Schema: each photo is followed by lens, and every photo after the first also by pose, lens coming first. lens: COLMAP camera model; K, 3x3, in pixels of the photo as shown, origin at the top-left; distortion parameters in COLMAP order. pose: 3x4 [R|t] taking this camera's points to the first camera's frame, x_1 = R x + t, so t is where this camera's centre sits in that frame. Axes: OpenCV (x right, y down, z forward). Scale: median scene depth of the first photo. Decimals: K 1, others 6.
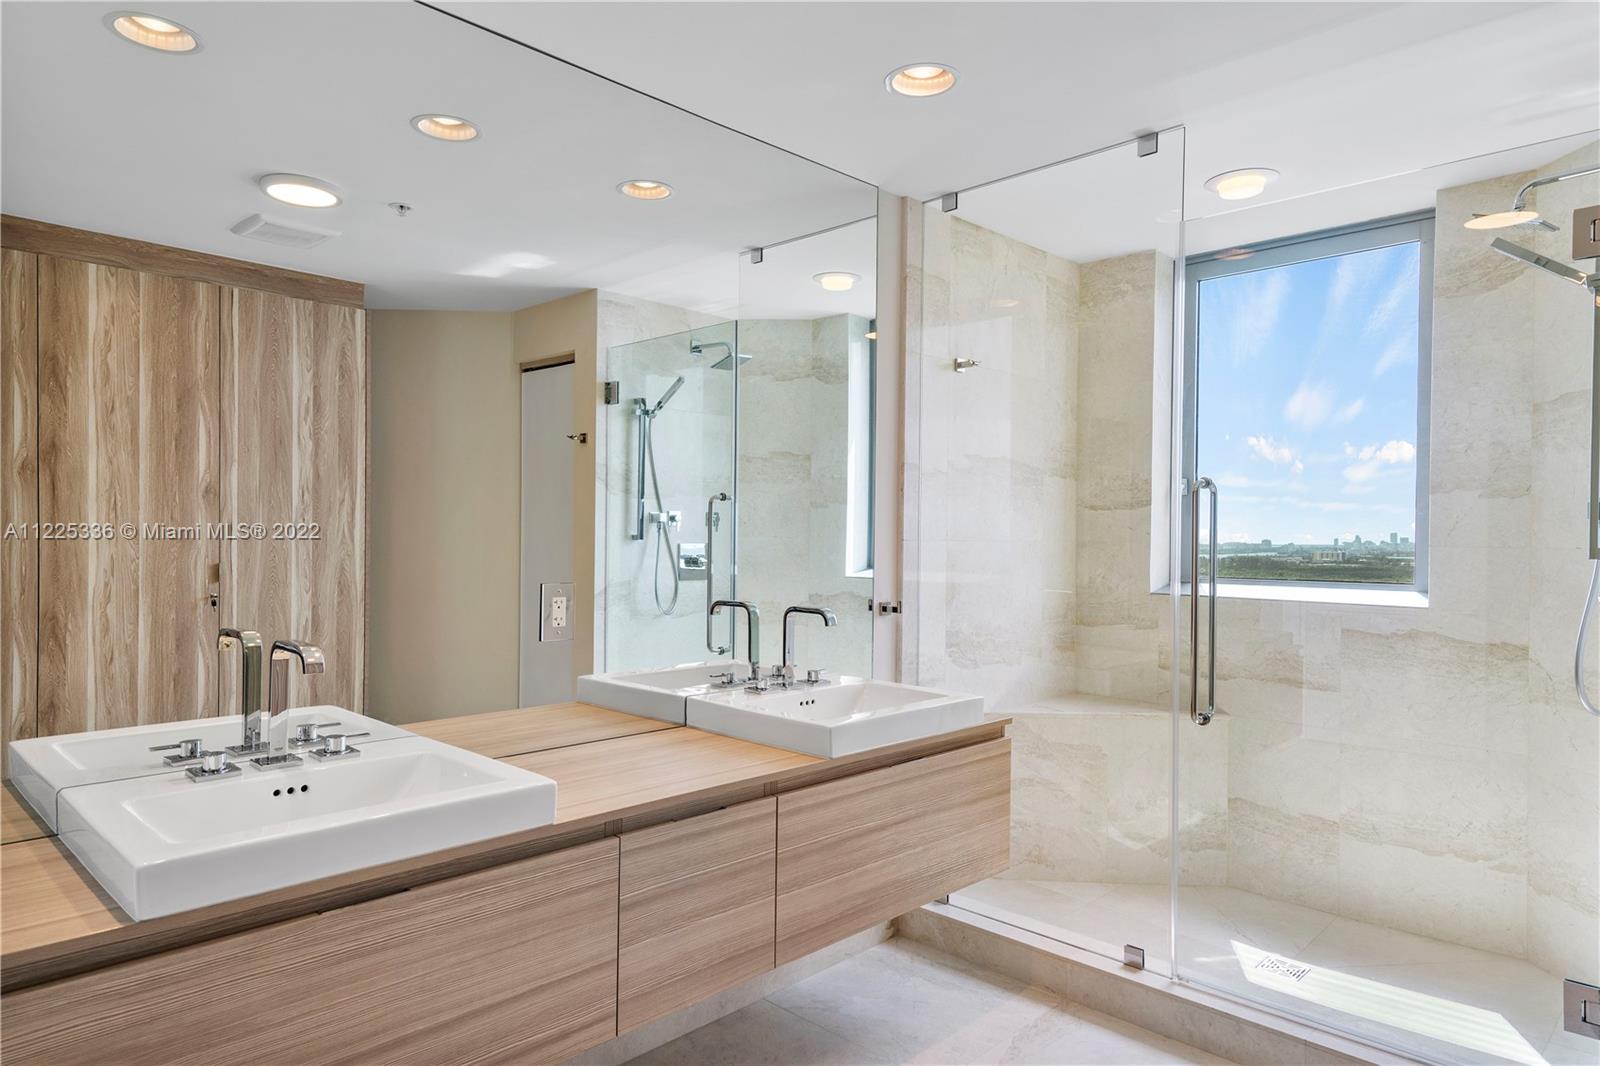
lens RADIAL K [[983.8, 0, 793.9], [0, 983.8, 544.3], [0, 0, 1]] dist [0.027180, -0.001996]
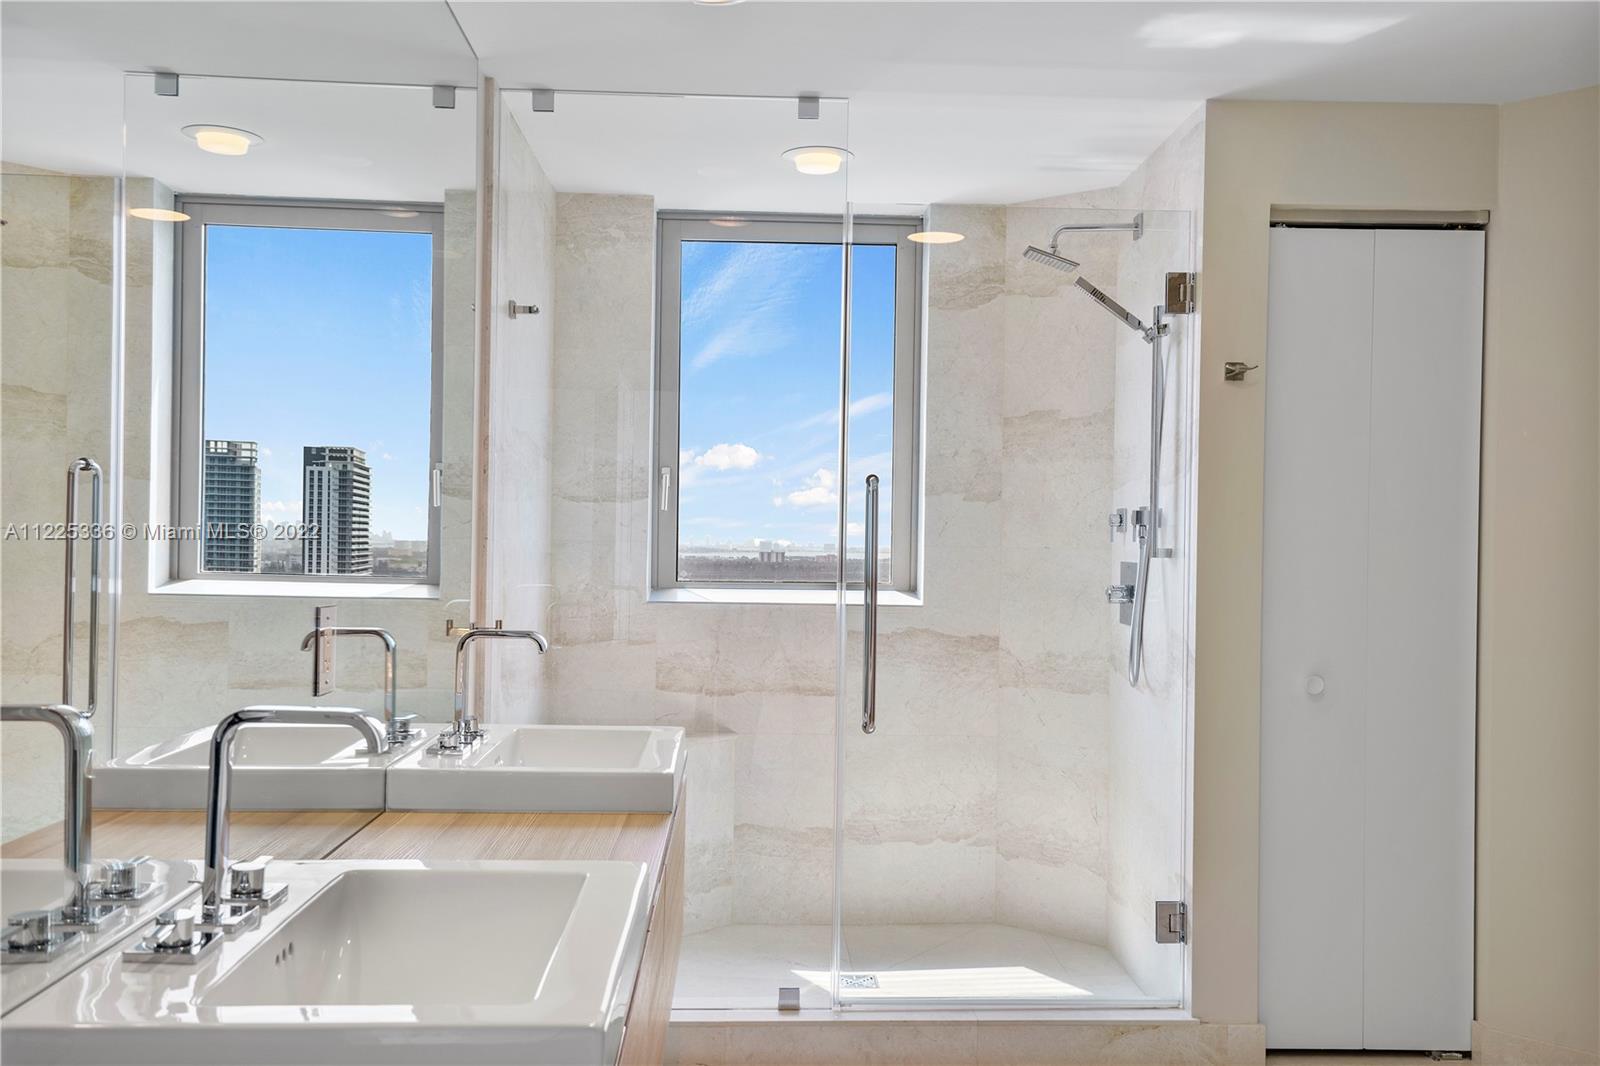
lens RADIAL K [[1403.7, 0, 801.1], [0, 1403.7, 554.0], [0, 0, 1]] dist [0.050288, -0.011444]
pose [[0.674019, -0.004113, 0.738703, -0.538841], [-0.002743, 0.999964, 0.008070, -0.001321], [-0.738709, -0.007465, 0.673983, 0.111797]]
